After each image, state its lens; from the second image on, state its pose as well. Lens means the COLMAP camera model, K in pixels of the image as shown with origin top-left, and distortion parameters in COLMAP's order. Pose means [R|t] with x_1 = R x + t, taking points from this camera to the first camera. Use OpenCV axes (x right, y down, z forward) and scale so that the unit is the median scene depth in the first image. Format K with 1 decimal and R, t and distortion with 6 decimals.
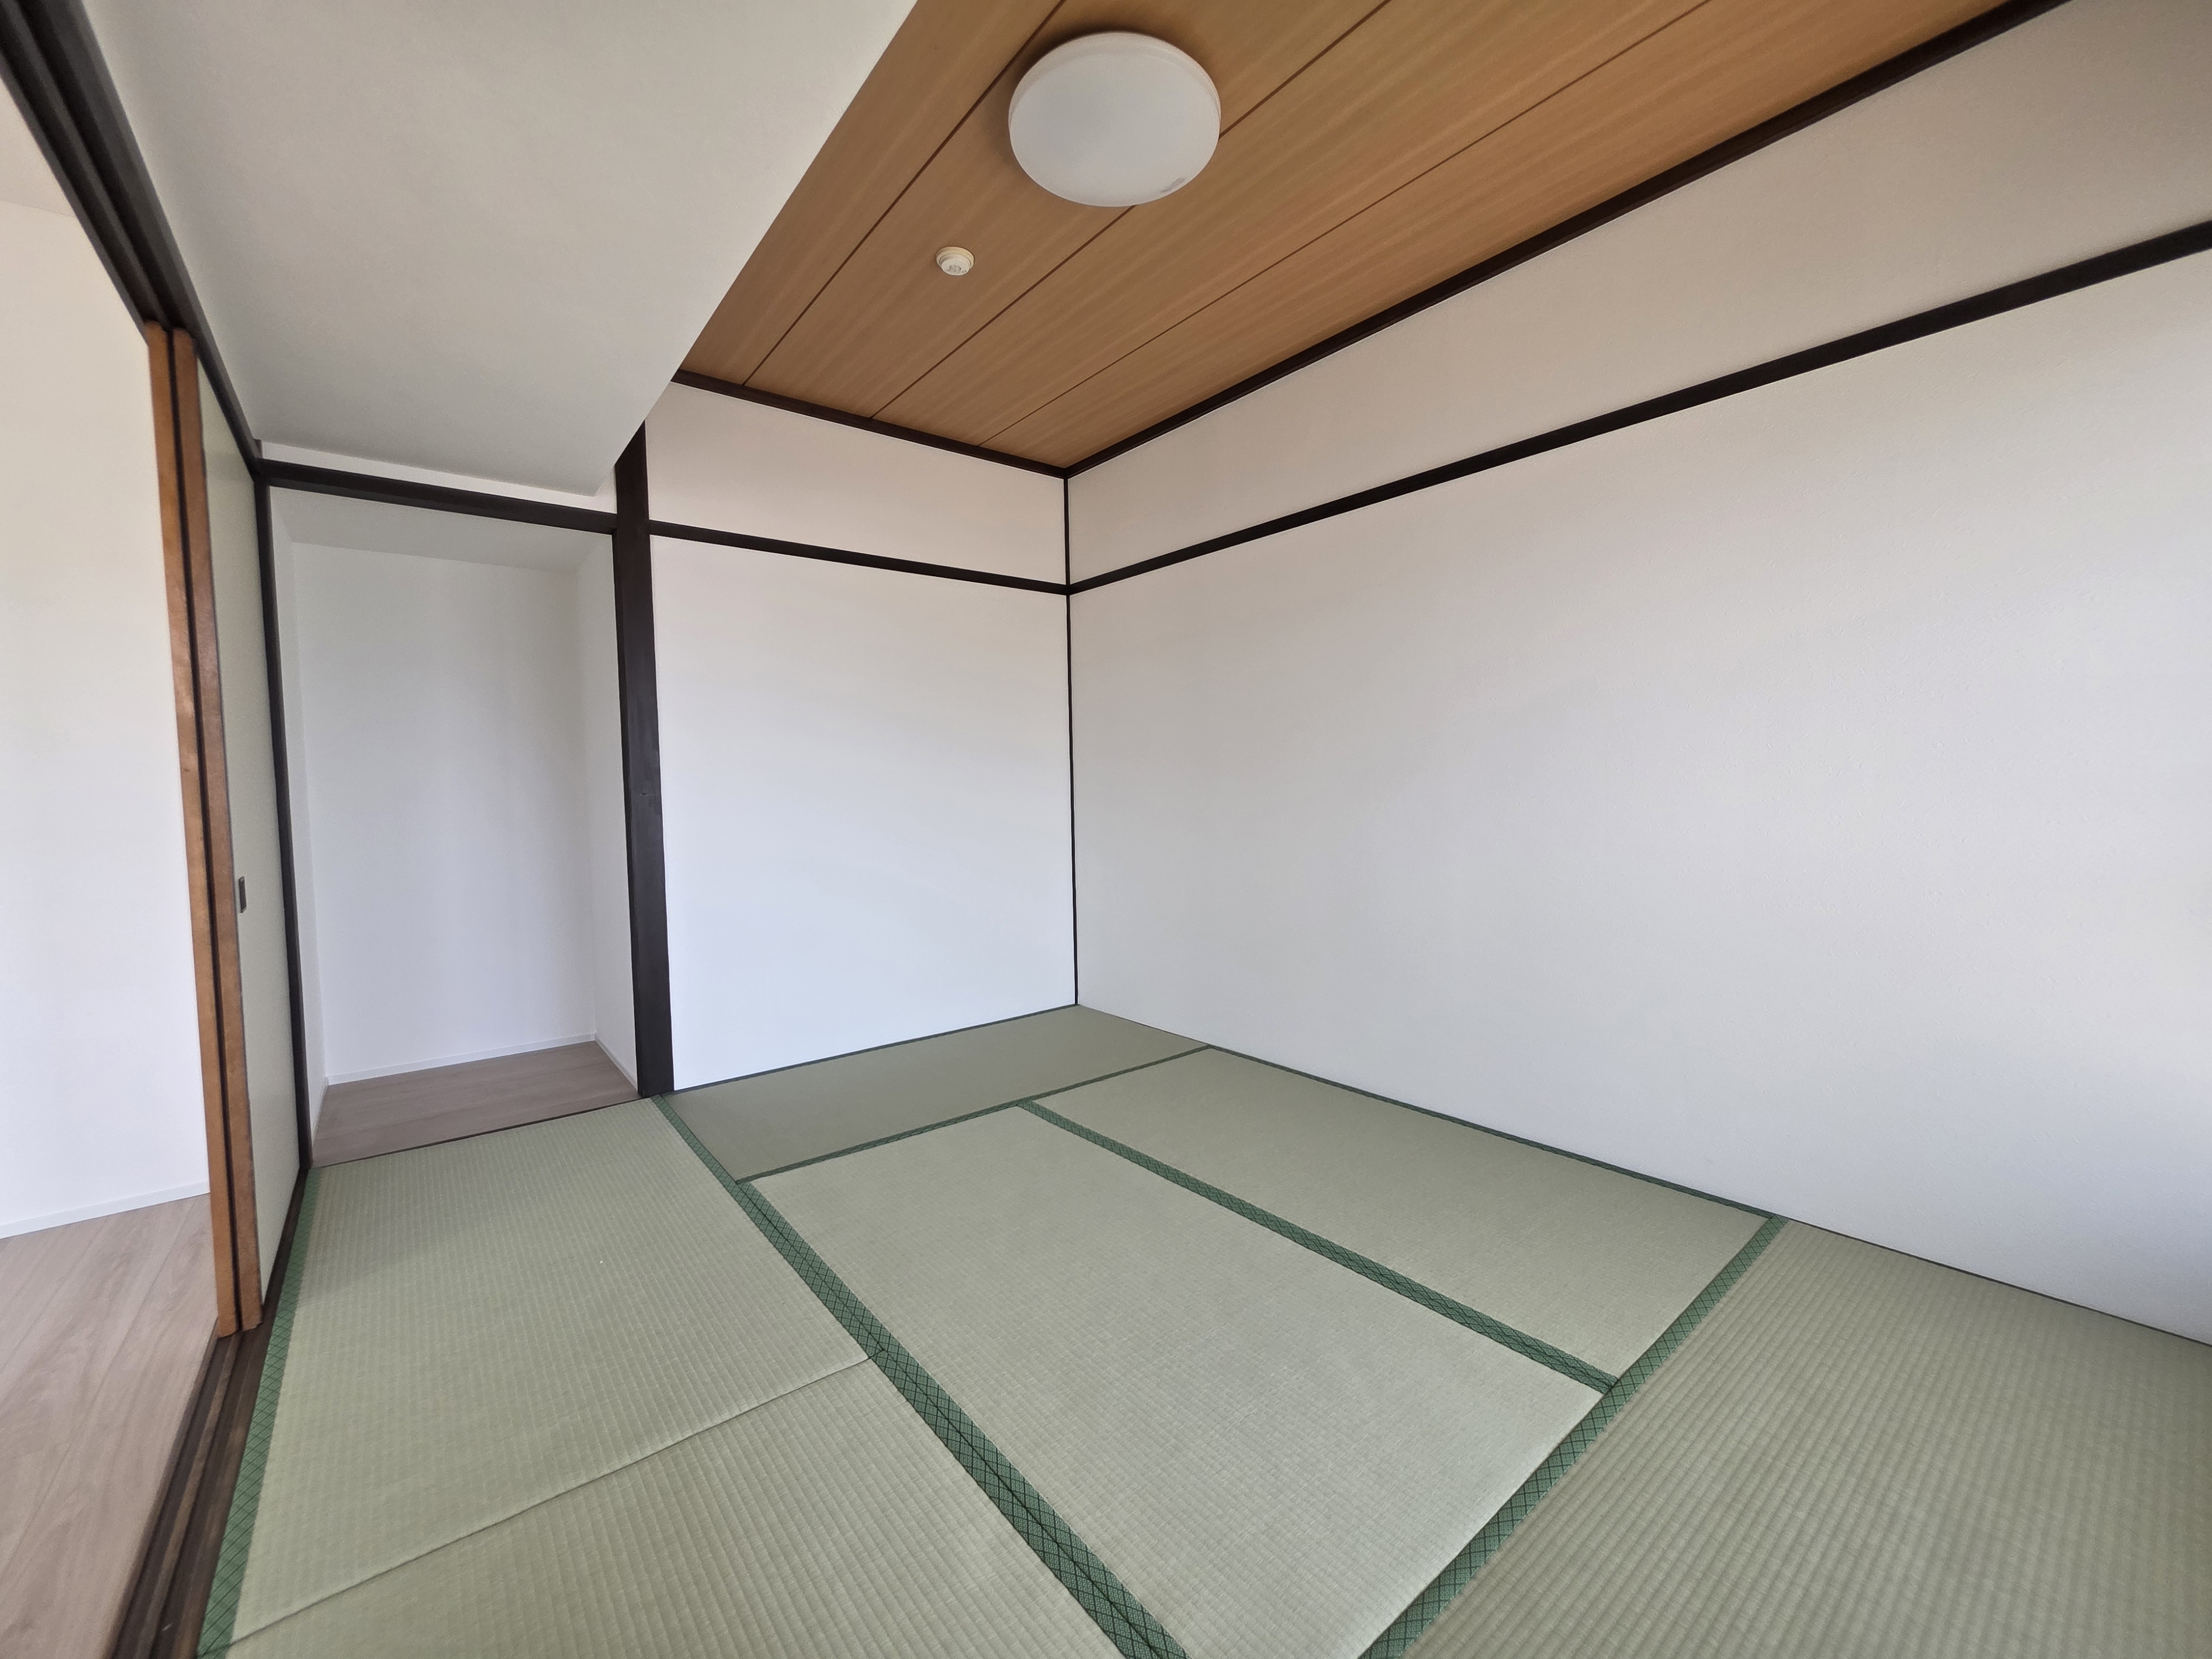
lens RADIAL K [[883.7, 0, 1101.8], [0, 883.7, 835.8], [0, 0, 1]] dist [0.002063, -0.000238]
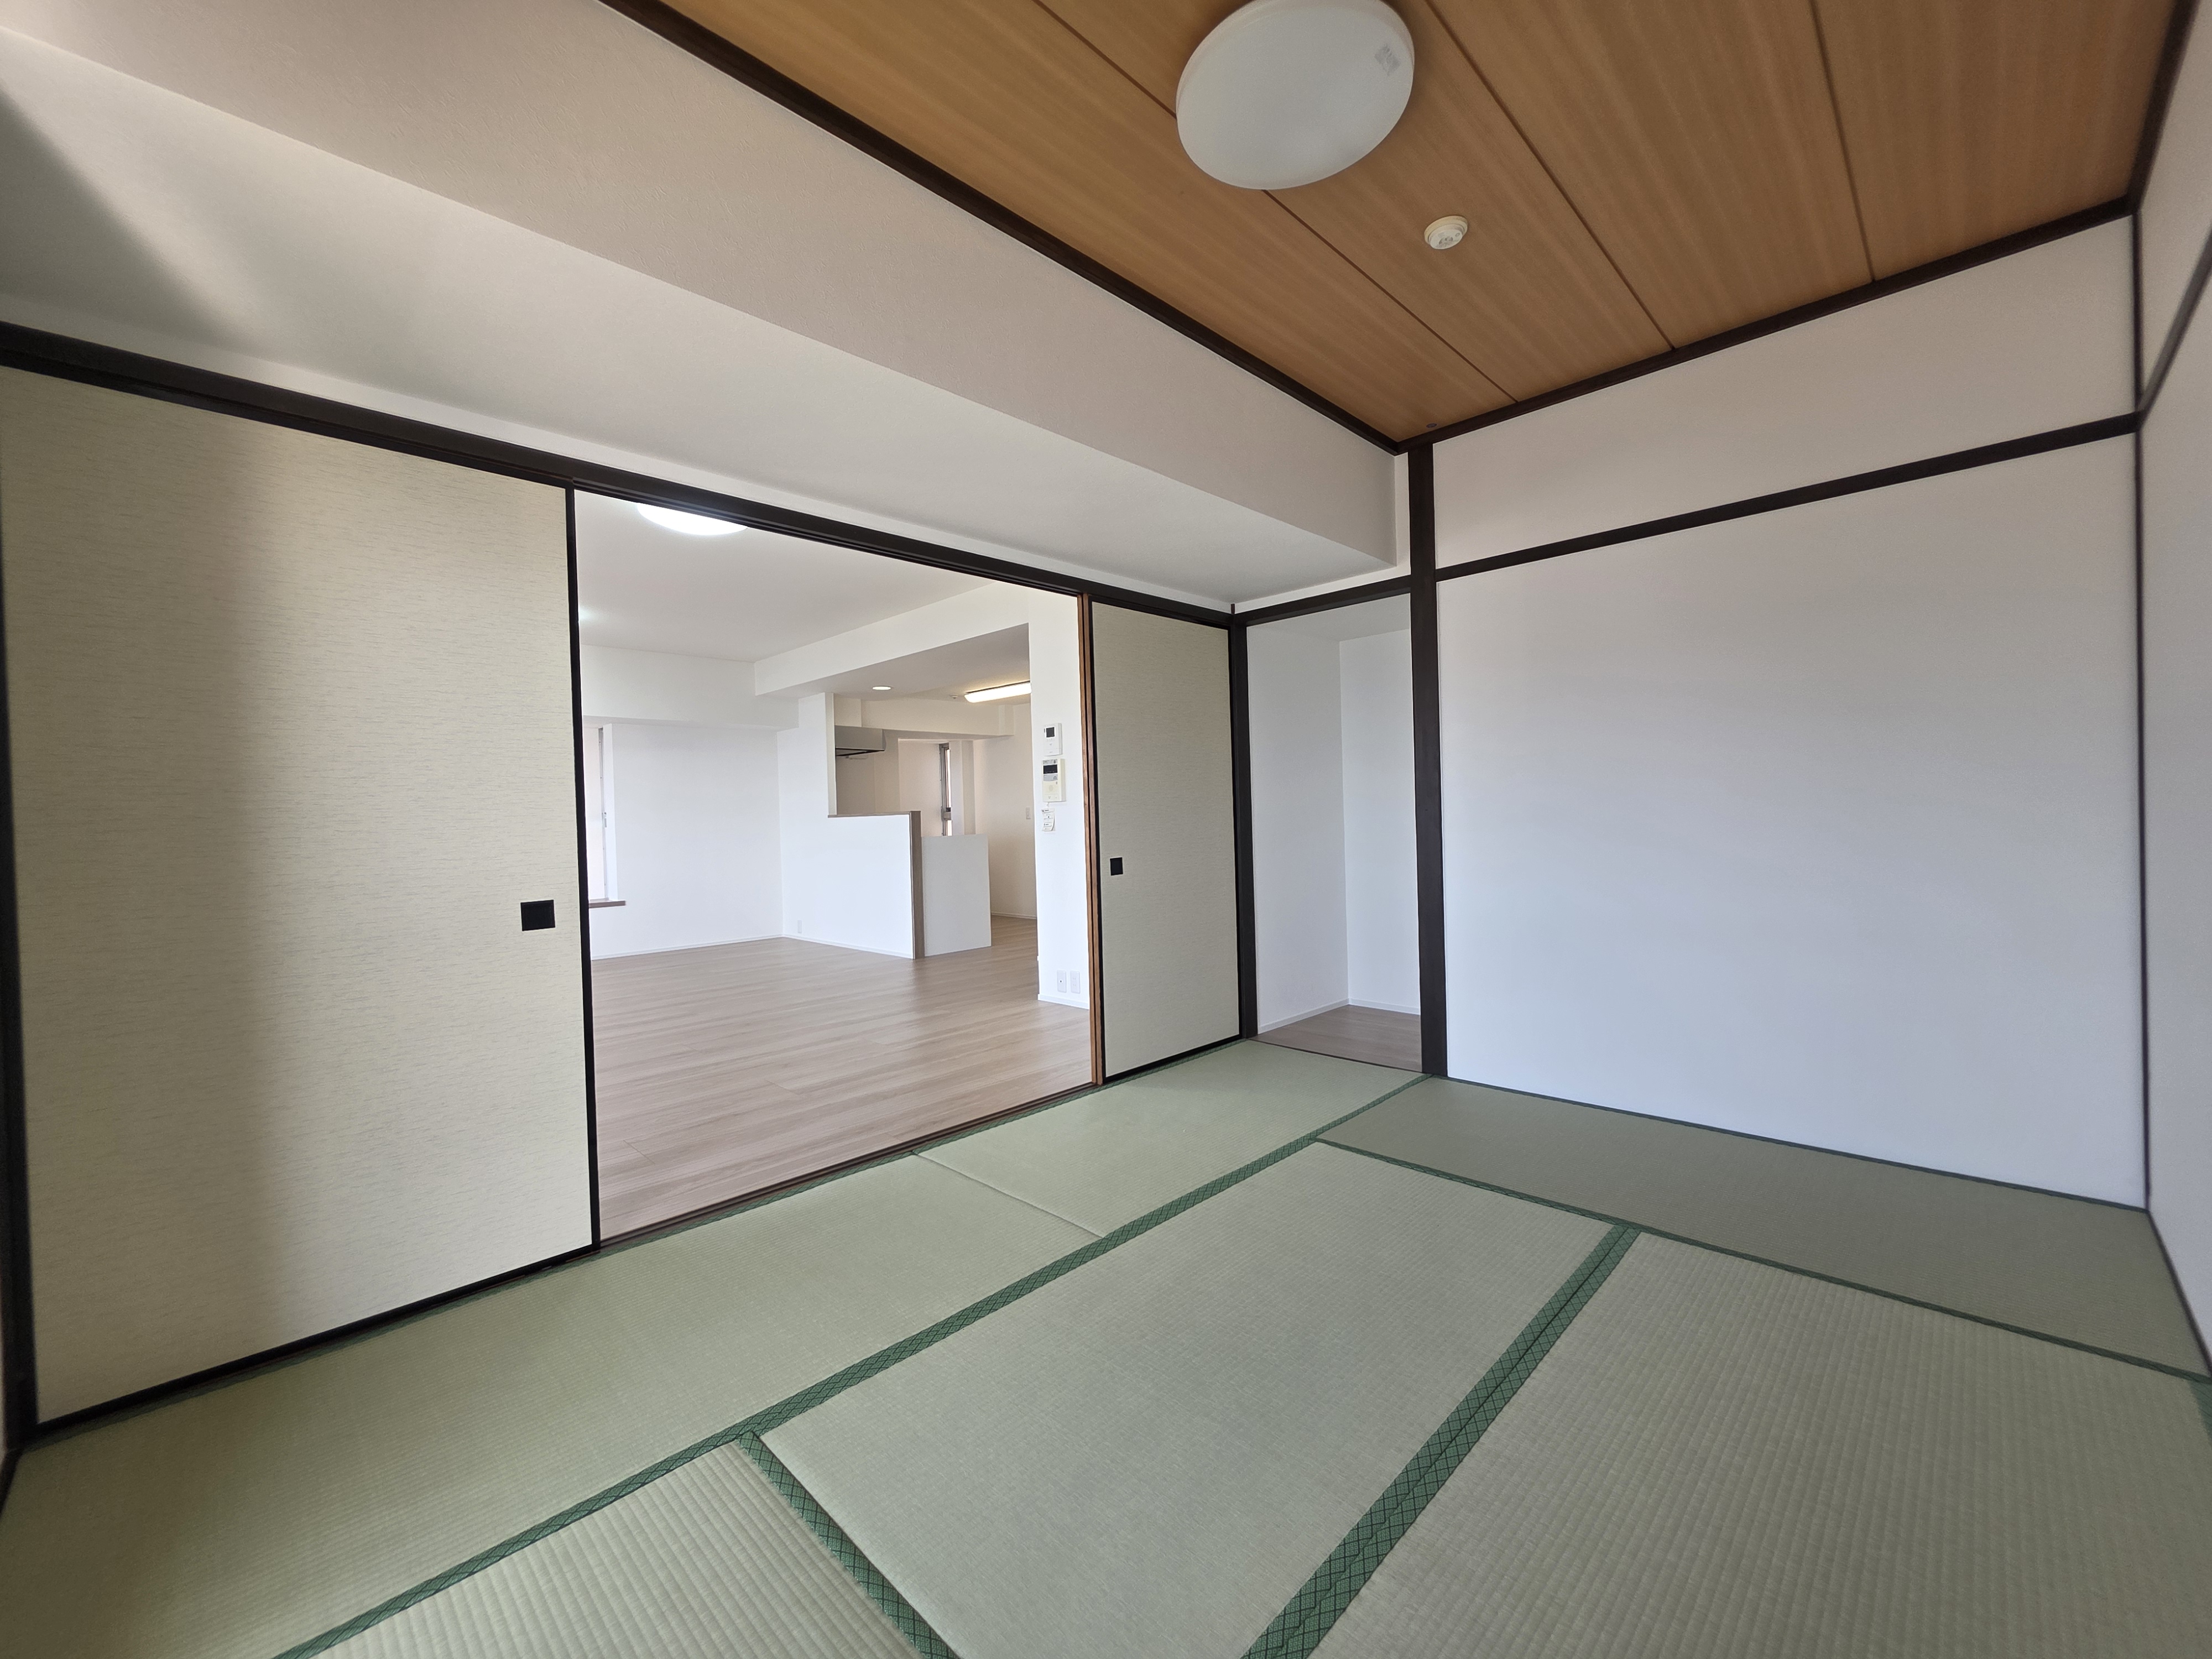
lens RADIAL K [[883.7, 0, 1097.7], [0, 883.7, 832.0], [0, 0, 1]] dist [0.002063, -0.000238]
pose [[0.107085, 0.032878, -0.993706, 0.599913], [-0.027015, 0.999180, 0.030148, -0.043048], [0.993883, 0.023616, 0.107885, 0.466848]]
